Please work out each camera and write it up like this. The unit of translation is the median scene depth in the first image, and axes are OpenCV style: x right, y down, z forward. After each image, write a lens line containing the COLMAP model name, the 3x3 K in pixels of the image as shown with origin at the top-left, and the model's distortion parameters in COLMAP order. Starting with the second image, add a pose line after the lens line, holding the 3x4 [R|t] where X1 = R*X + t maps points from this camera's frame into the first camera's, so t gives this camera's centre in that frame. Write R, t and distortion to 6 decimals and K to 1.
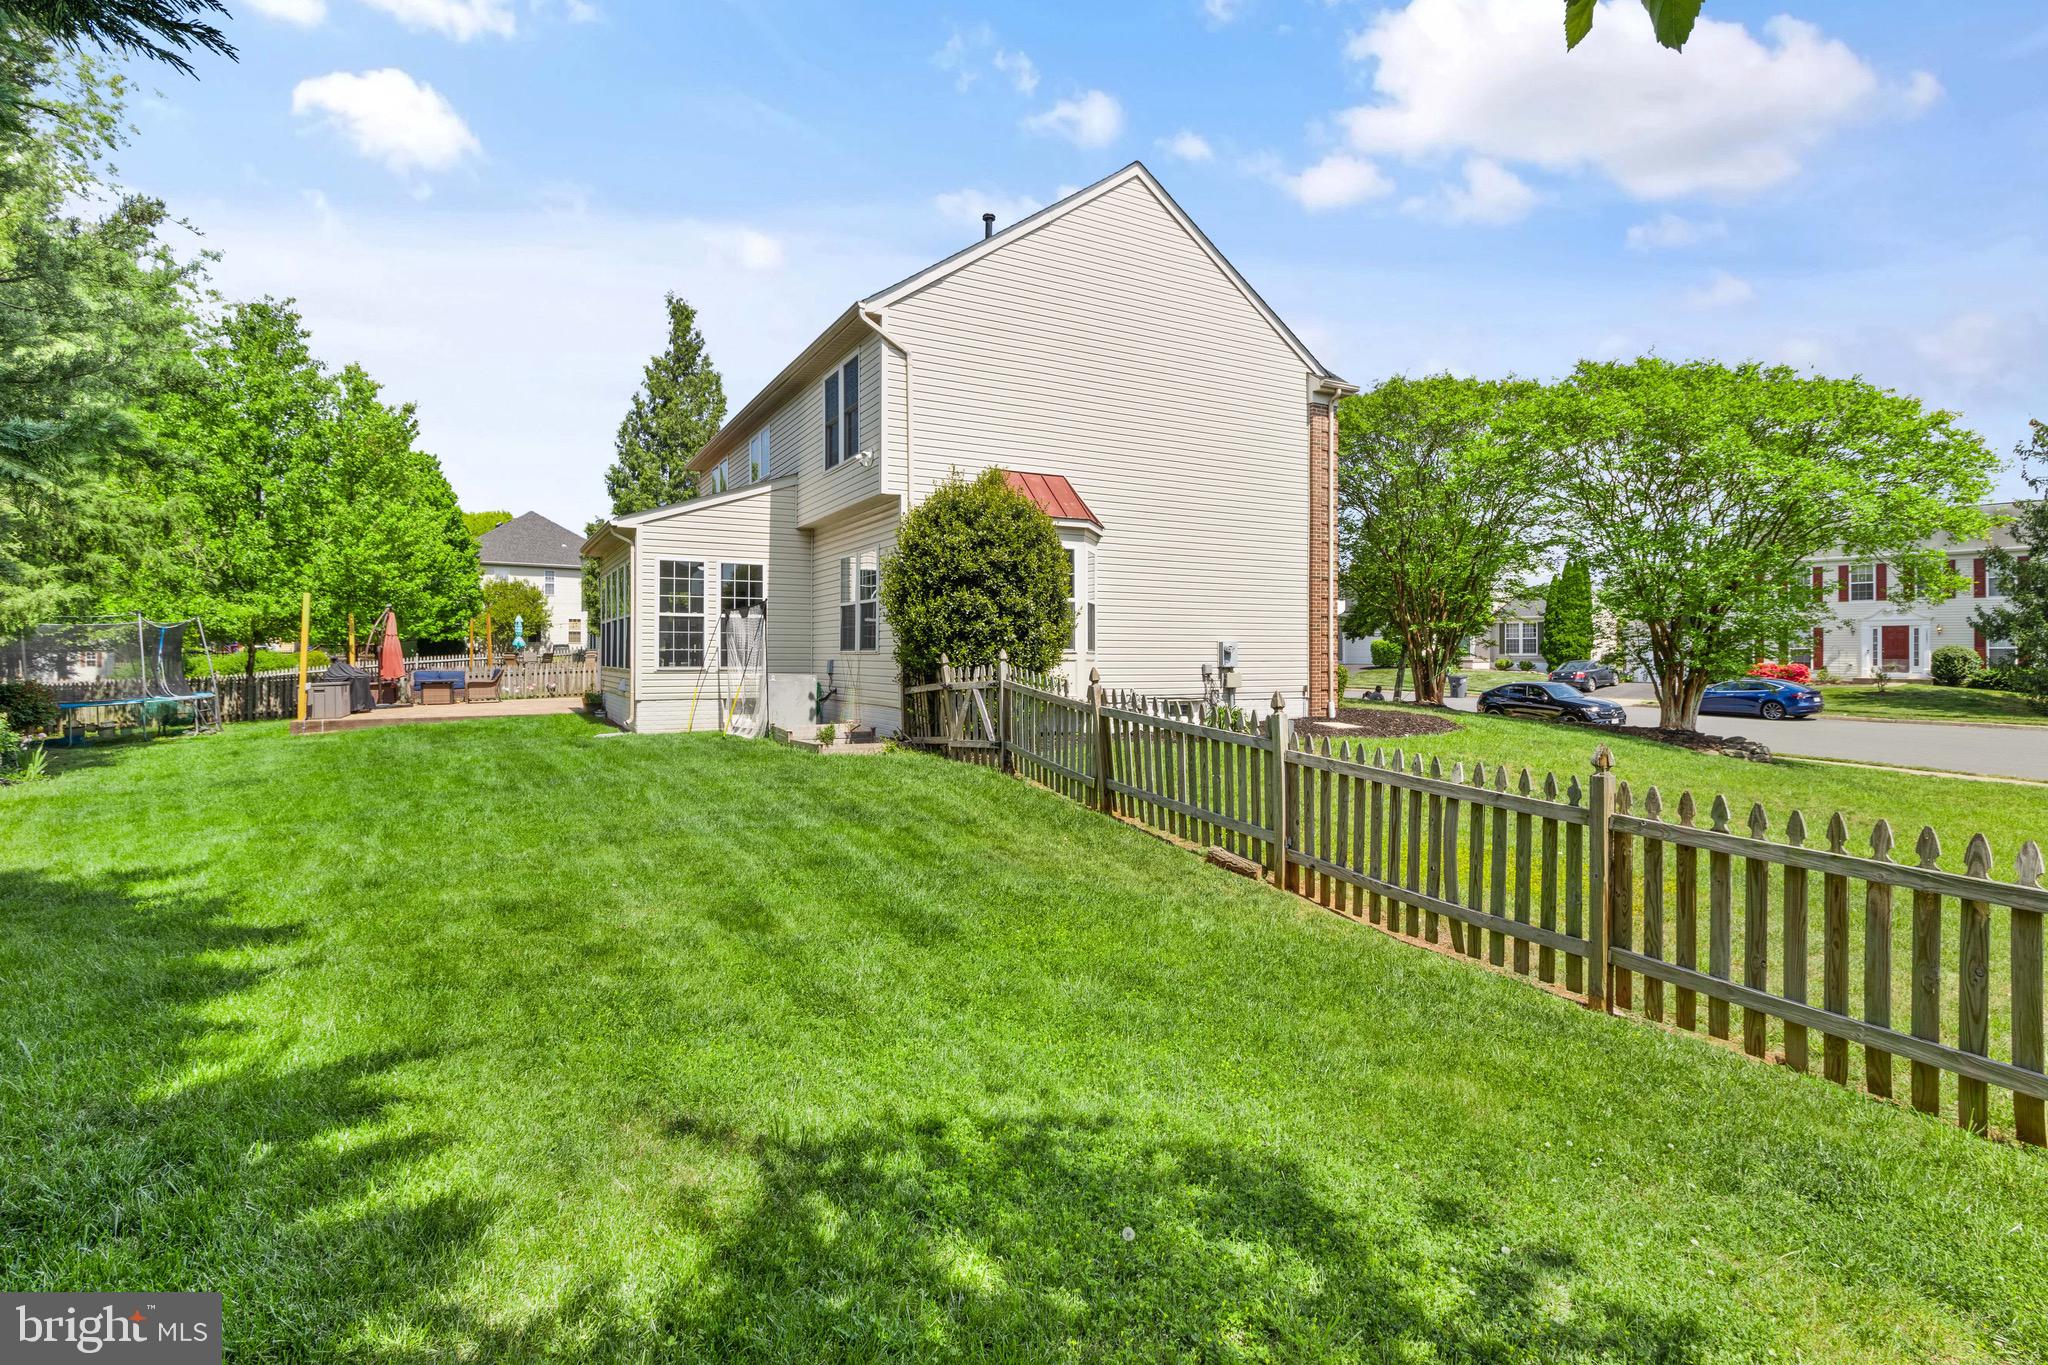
lens RADIAL K [[964.1, 0, 1026.4], [0, 964.1, 654.7], [0, 0, 1]] dist [-0.001255, -0.000467]
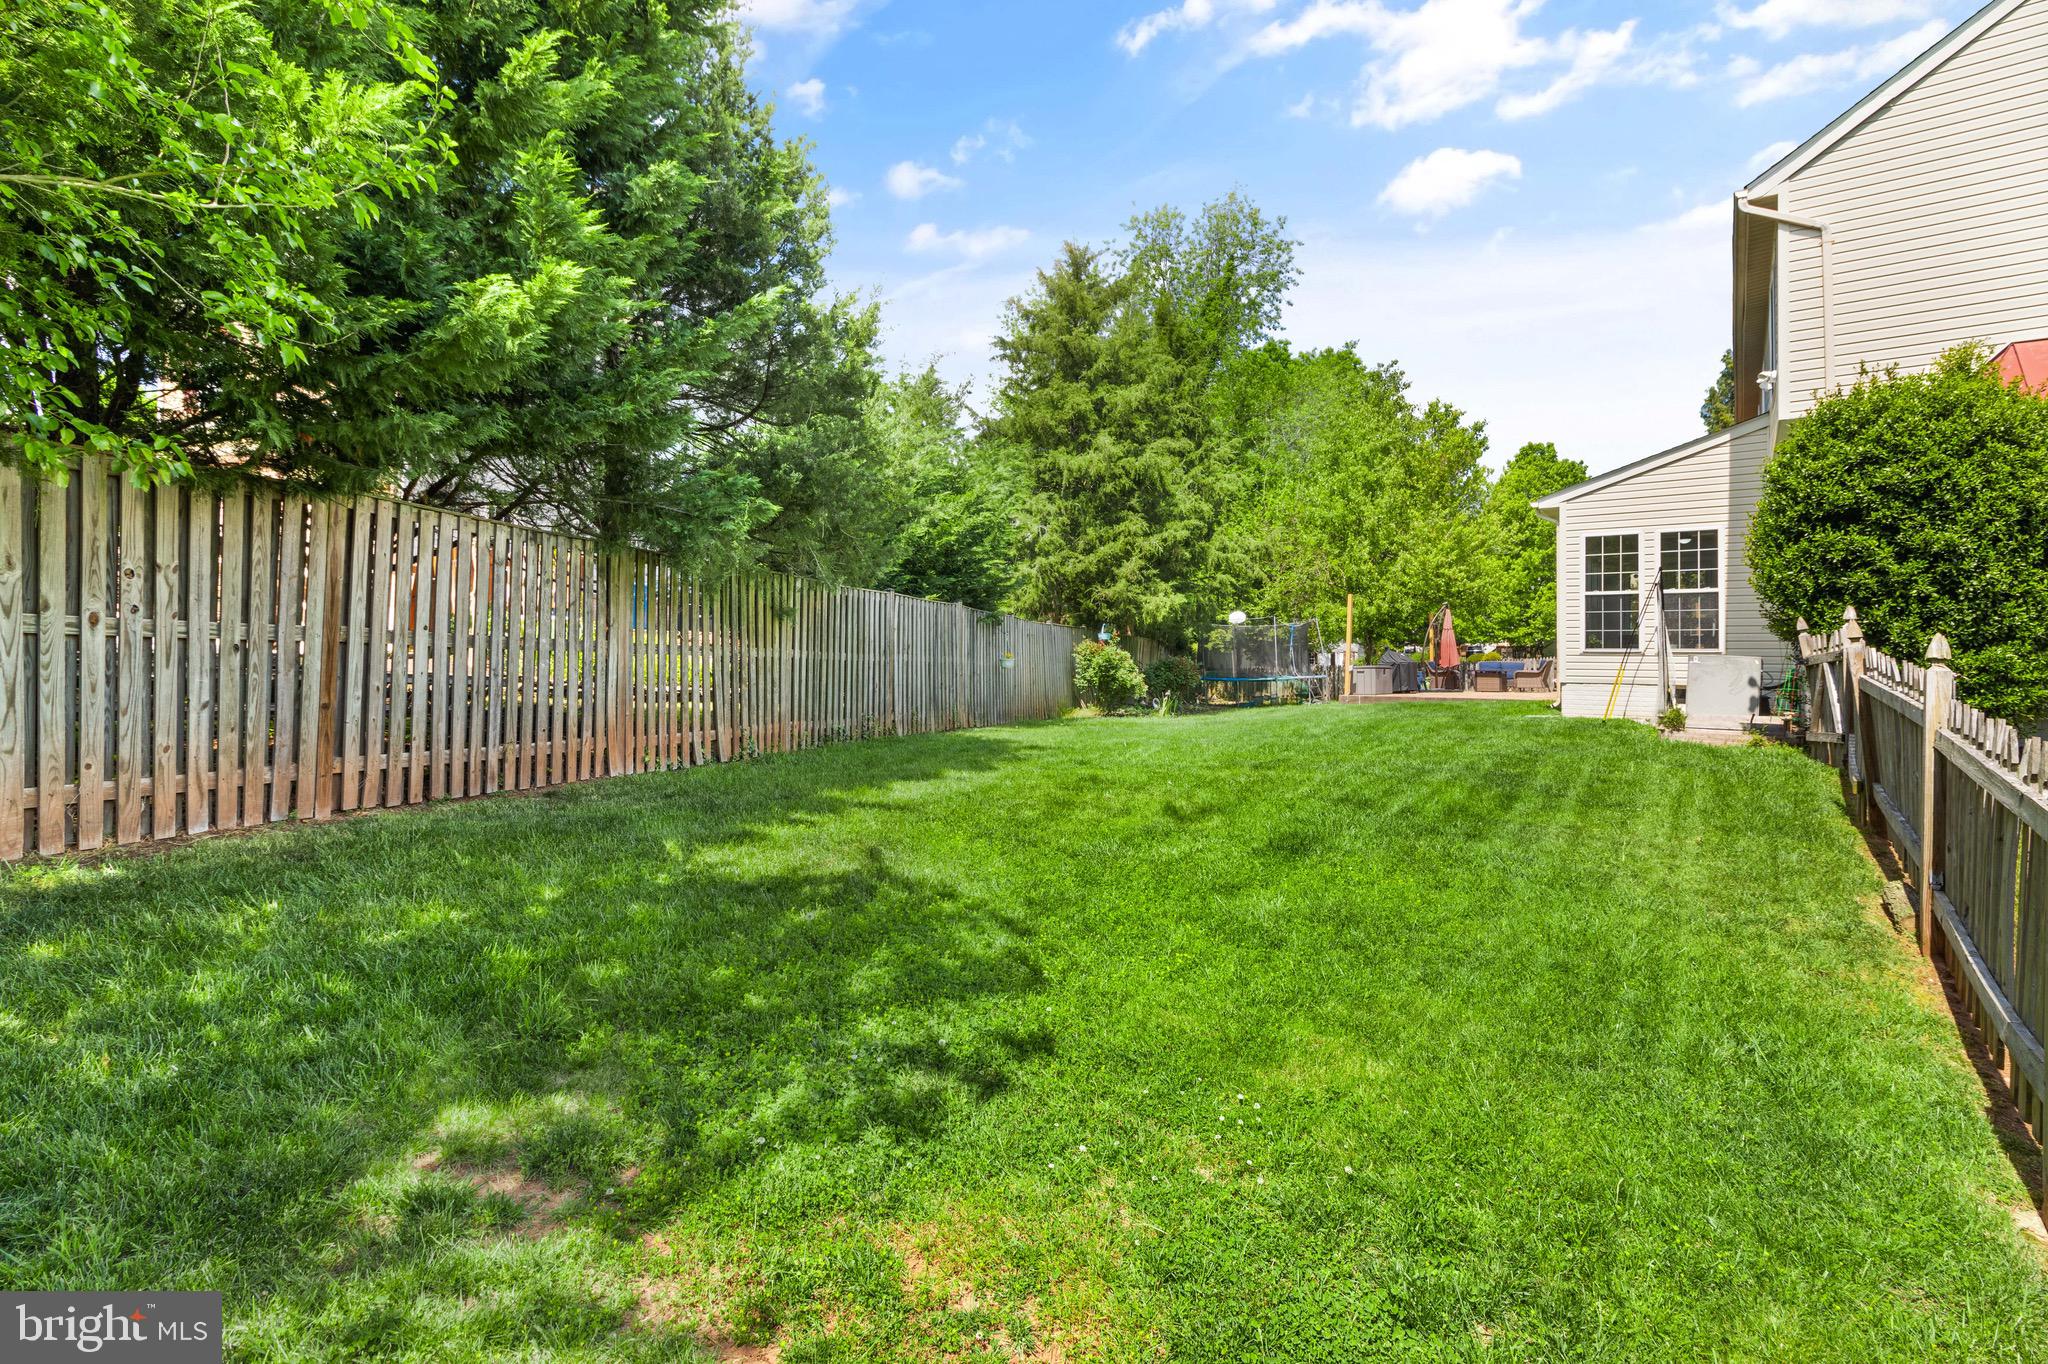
lens RADIAL K [[964.1, 0, 1026.4], [0, 964.1, 654.2], [0, 0, 1]] dist [-0.001255, -0.000467]
pose [[0.403919, -0.002110, -0.914793, 0.271403], [-0.005700, 0.999972, -0.004823, 0.026139], [0.914777, 0.007163, 0.403895, 0.104171]]
